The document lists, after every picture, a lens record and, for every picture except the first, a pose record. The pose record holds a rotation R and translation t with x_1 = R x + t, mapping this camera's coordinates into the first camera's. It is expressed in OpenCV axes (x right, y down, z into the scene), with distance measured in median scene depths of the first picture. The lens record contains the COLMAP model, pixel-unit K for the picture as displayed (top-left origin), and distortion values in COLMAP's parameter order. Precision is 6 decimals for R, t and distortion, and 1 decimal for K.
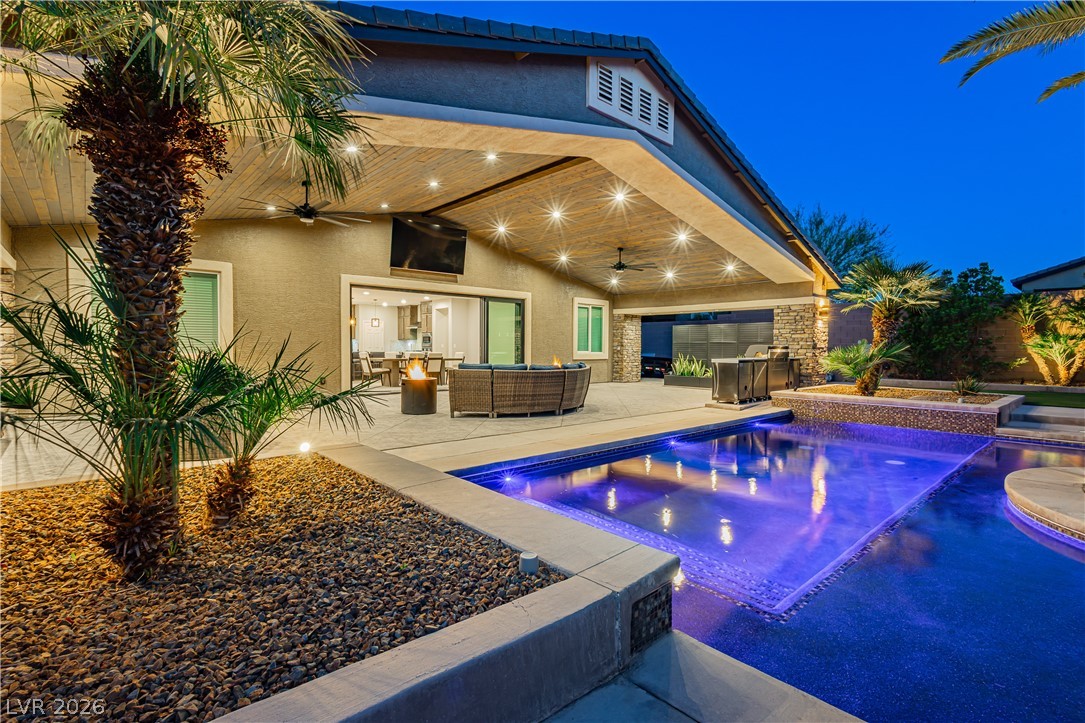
lens RADIAL K [[510.0, 0, 548.1], [0, 510.0, 359.0], [0, 0, 1]] dist [0.008638, -0.001416]
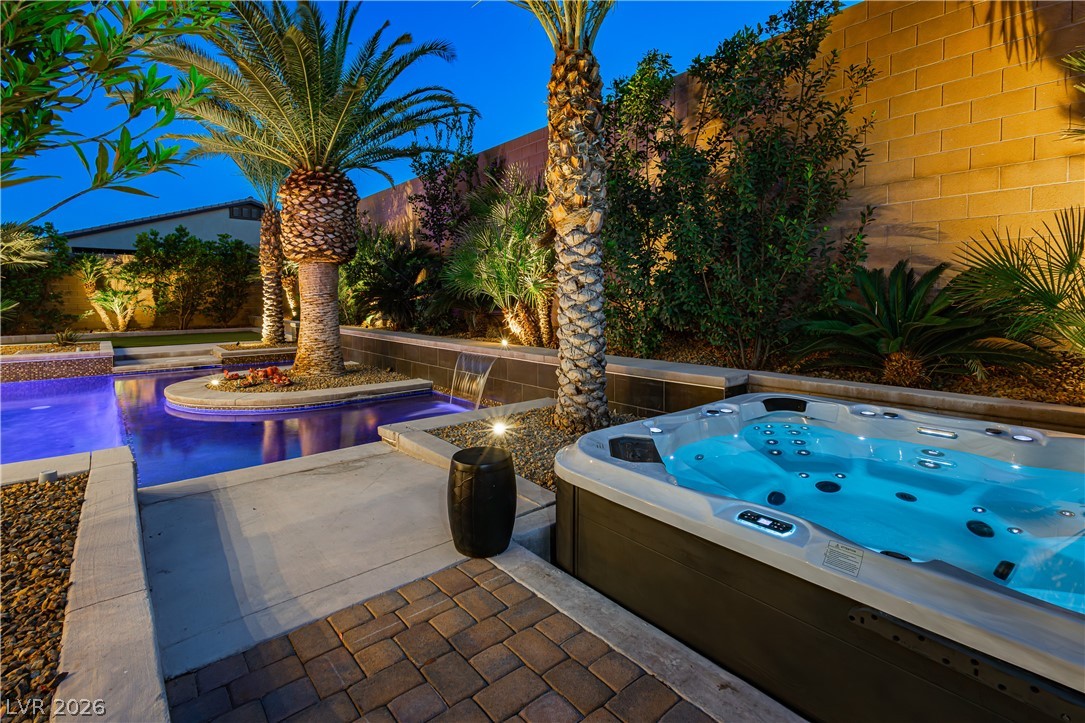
lens RADIAL K [[510.0, 0, 535.1], [0, 510.0, 310.3], [0, 0, 1]] dist [0.008638, -0.001416]
pose [[0.039107, -0.030205, 0.998778, -0.228710], [0.025691, 0.999243, 0.029213, -0.011189], [-0.998905, 0.024518, 0.039853, -0.066490]]
